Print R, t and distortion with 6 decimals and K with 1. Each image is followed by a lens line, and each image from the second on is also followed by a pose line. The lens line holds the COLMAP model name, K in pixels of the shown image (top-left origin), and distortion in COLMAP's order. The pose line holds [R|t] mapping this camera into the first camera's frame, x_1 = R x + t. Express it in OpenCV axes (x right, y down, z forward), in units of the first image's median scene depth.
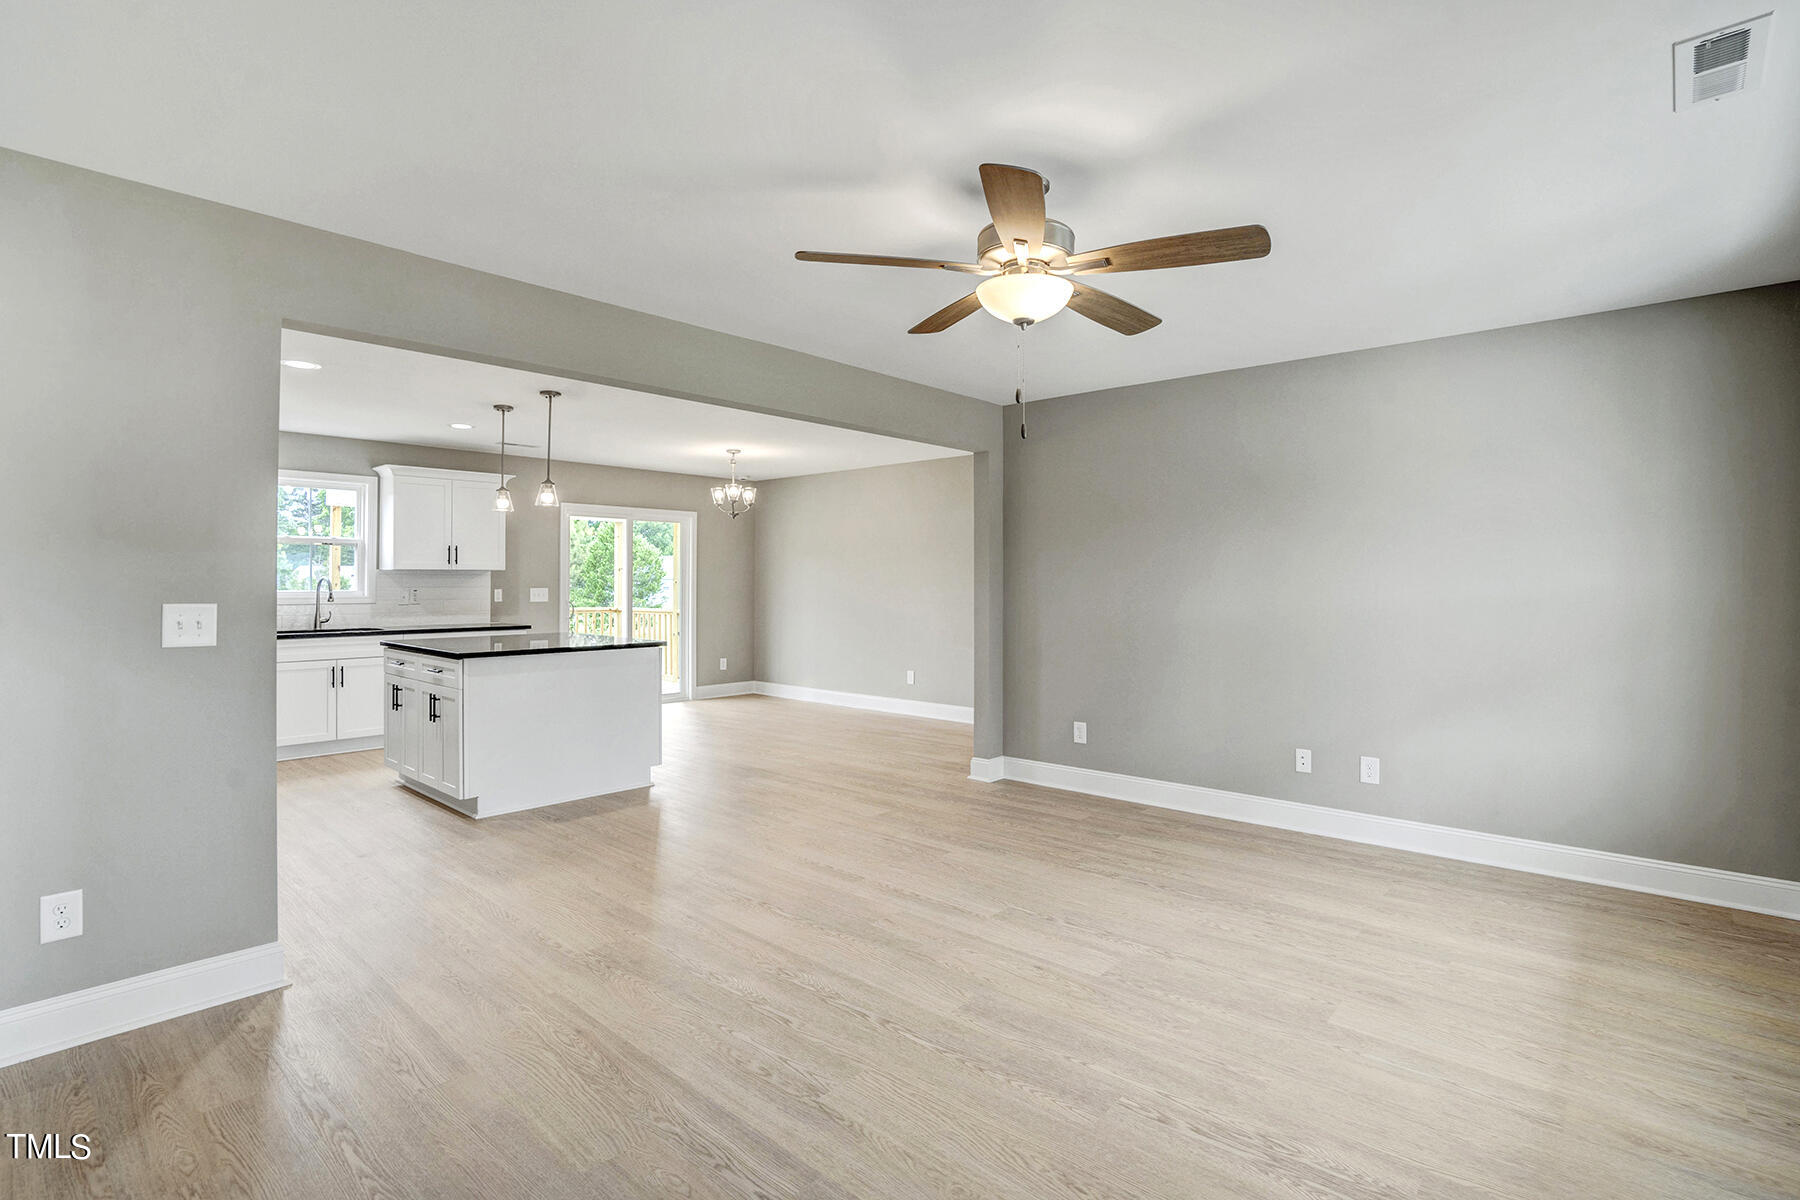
lens RADIAL K [[871.6, 0, 892.8], [0, 871.6, 576.2], [0, 0, 1]] dist [-0.000086, 0.000067]
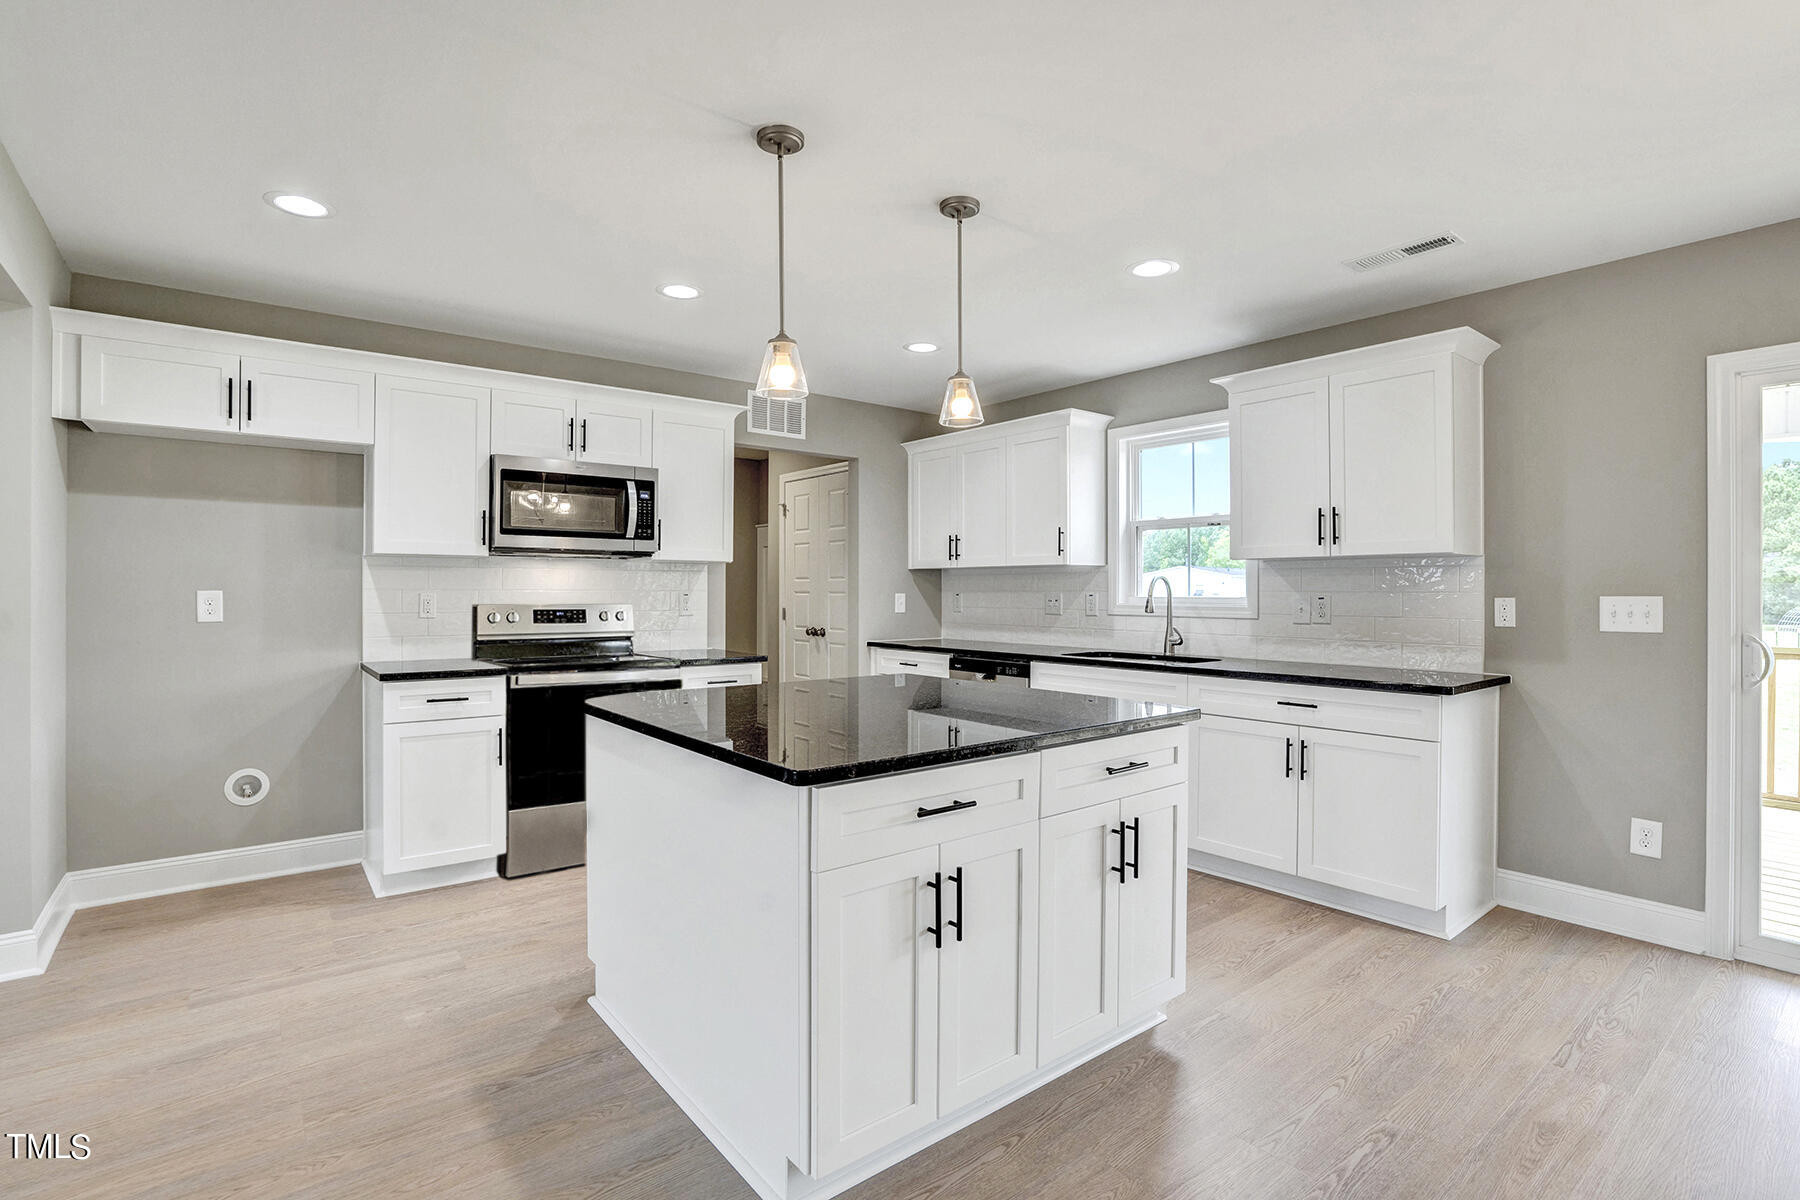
lens RADIAL K [[853.9, 0, 900.0], [0, 853.9, 600.0], [0, 0, 1]] dist [-0.000708, -0.000029]
pose [[-0.144518, 0.007103, -0.989477, 0.009192], [0.003108, 0.999973, 0.006724, 0.013427], [0.989497, -0.002104, -0.144536, 0.834068]]
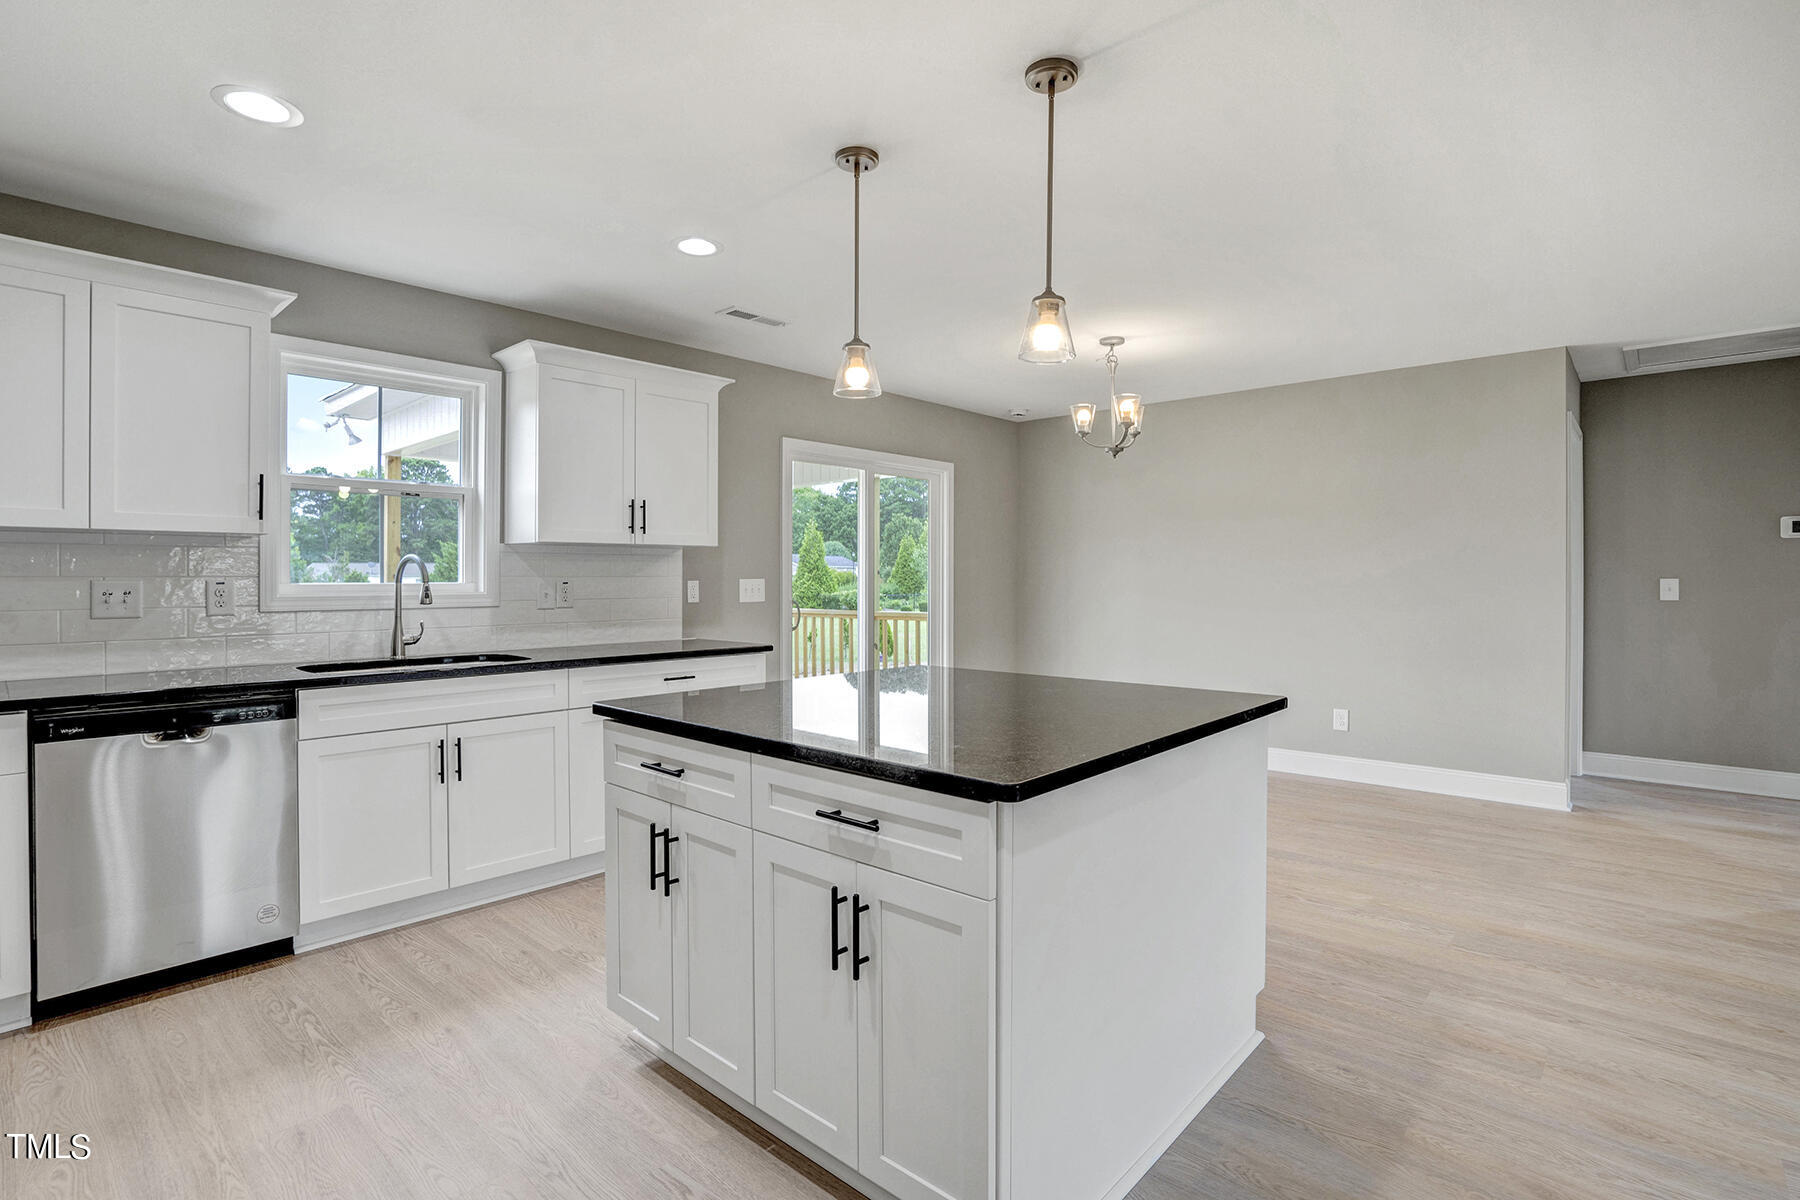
lens RADIAL K [[874.8, 0, 902.3], [0, 874.8, 582.4], [0, 0, 1]] dist [0.000359, 0.000085]
pose [[0.999993, -0.002138, -0.003037, -0.340254], [0.002174, 0.999928, 0.011837, 0.010340], [0.003011, -0.011843, 0.999925, 0.457402]]
